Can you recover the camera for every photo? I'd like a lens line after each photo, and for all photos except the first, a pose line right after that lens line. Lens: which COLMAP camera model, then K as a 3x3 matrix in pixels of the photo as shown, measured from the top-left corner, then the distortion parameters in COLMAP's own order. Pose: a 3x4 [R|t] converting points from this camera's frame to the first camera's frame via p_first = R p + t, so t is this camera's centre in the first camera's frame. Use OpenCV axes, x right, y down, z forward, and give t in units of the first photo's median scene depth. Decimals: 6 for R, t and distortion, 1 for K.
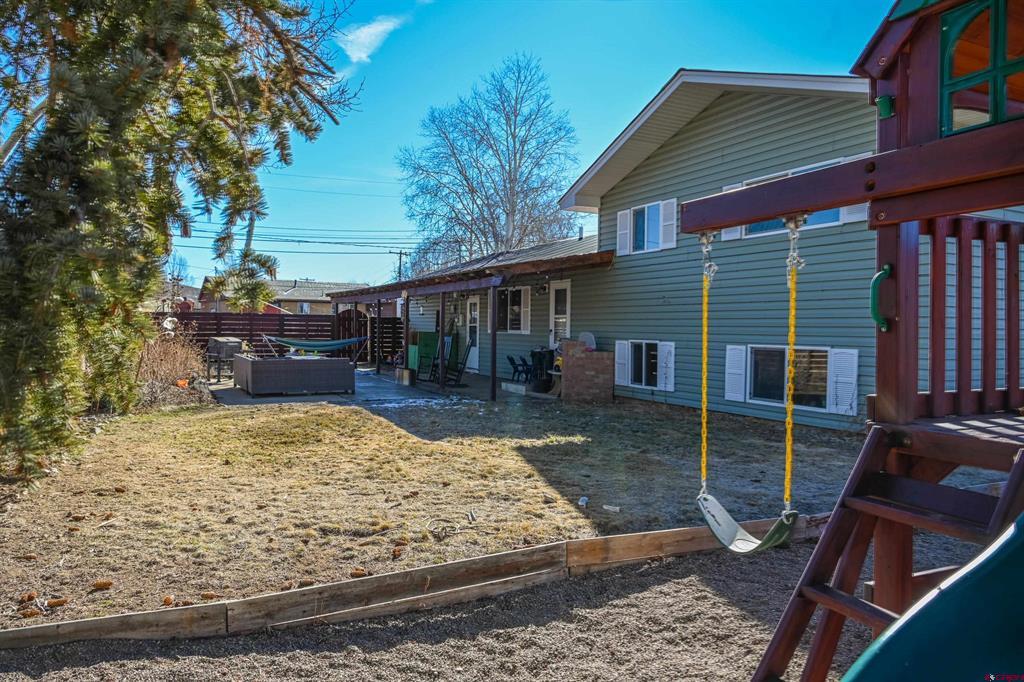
lens RADIAL K [[699.5, 0, 509.6], [0, 699.5, 341.1], [0, 0, 1]] dist [-0.017657, 0.001425]
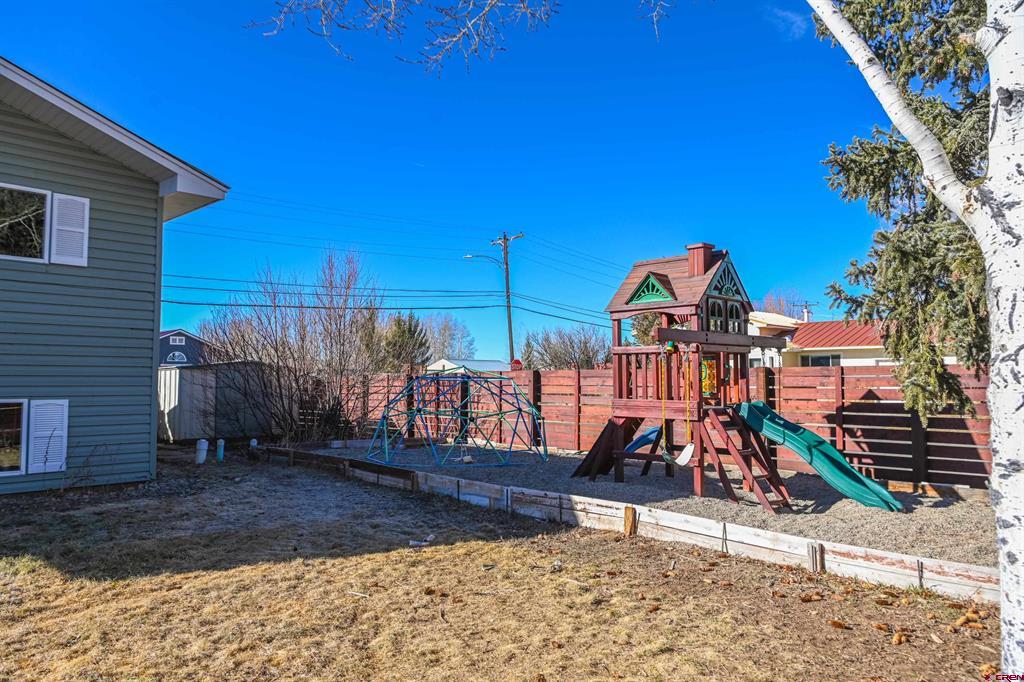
lens RADIAL K [[699.5, 0, 509.7], [0, 699.5, 340.4], [0, 0, 1]] dist [-0.017657, 0.001425]
pose [[-0.340749, 0.040204, 0.939294, -0.394398], [0.013316, 0.999191, -0.037938, -0.016199], [-0.940060, -0.000420, -0.341009, 0.502903]]
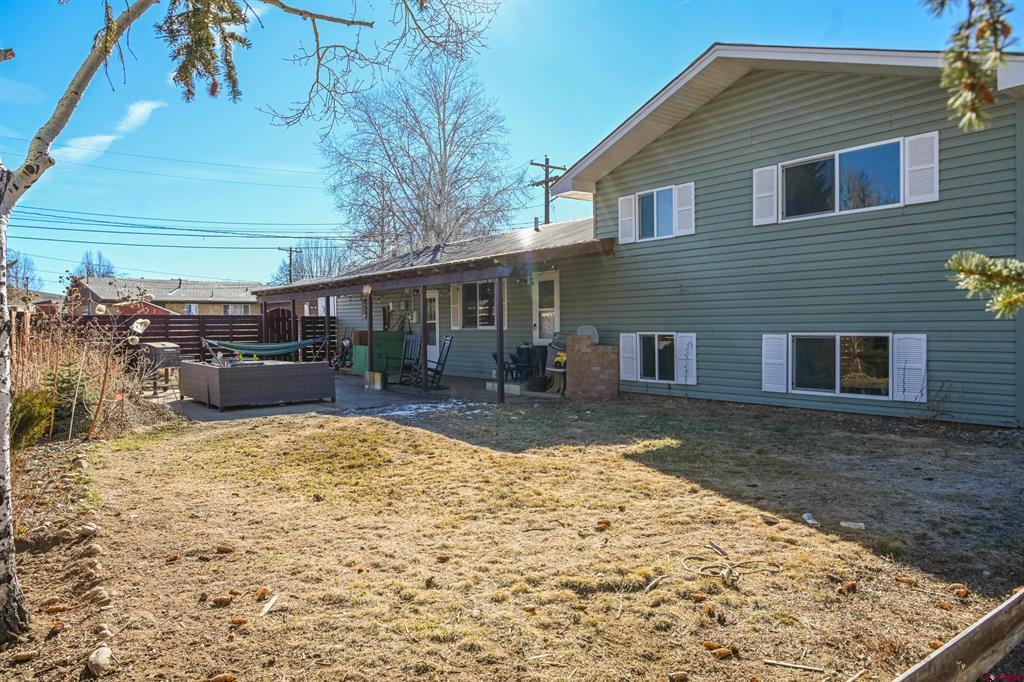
lens RADIAL K [[699.5, 0, 511.0], [0, 699.5, 340.6], [0, 0, 1]] dist [-0.017657, 0.001425]
pose [[0.984807, -0.028815, 0.171243, -0.158735], [0.028233, 0.999584, 0.005830, -0.000805], [-0.171340, -0.000907, 0.985212, 0.093387]]
